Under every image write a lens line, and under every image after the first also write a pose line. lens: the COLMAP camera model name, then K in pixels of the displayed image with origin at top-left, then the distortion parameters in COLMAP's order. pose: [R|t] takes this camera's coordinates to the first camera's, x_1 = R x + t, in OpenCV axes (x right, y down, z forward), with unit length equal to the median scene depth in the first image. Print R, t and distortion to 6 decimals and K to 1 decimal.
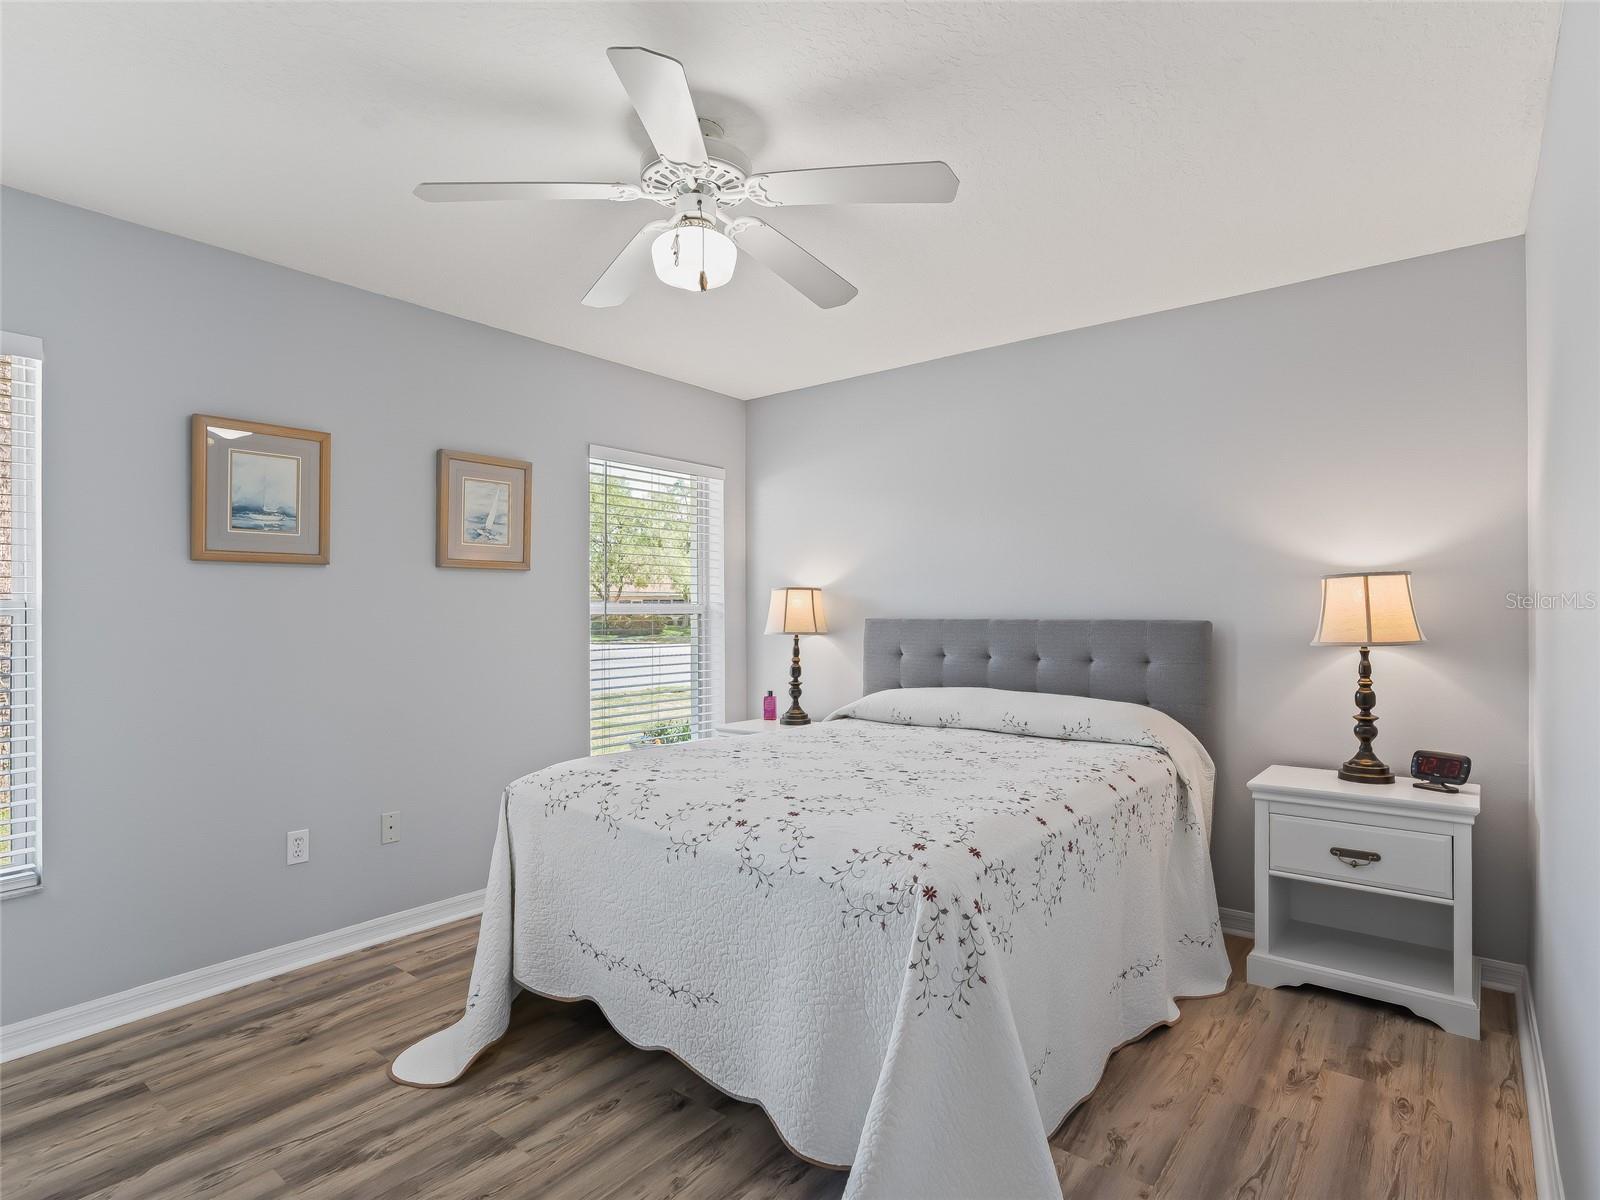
lens RADIAL K [[866.6, 0, 799.1], [0, 866.6, 587.9], [0, 0, 1]] dist [-0.002559, 0.000428]
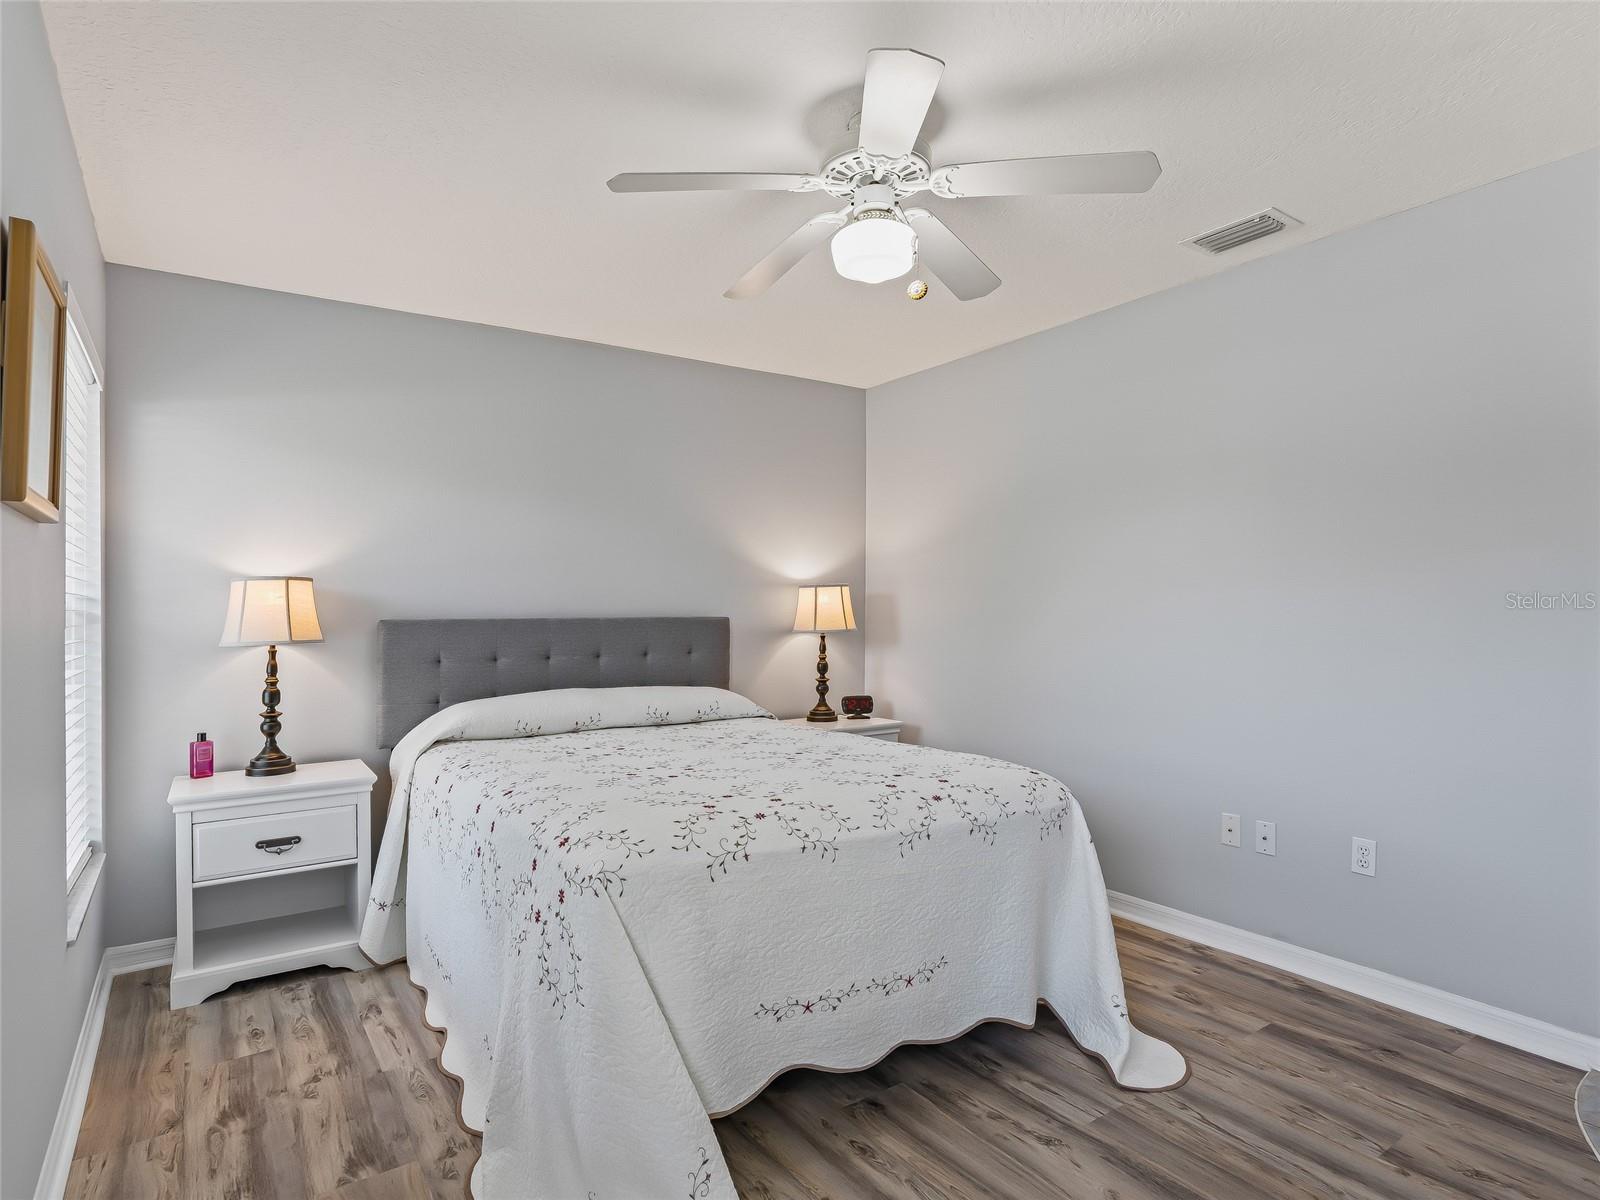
lens RADIAL K [[831.3, 0, 798.1], [0, 831.3, 609.3], [0, 0, 1]] dist [-0.022893, 0.005552]
pose [[0.278596, 0.004848, 0.960396, -0.305280], [-0.025315, 0.999677, 0.002297, 0.007229], [-0.960075, -0.024952, 0.278629, 0.235106]]
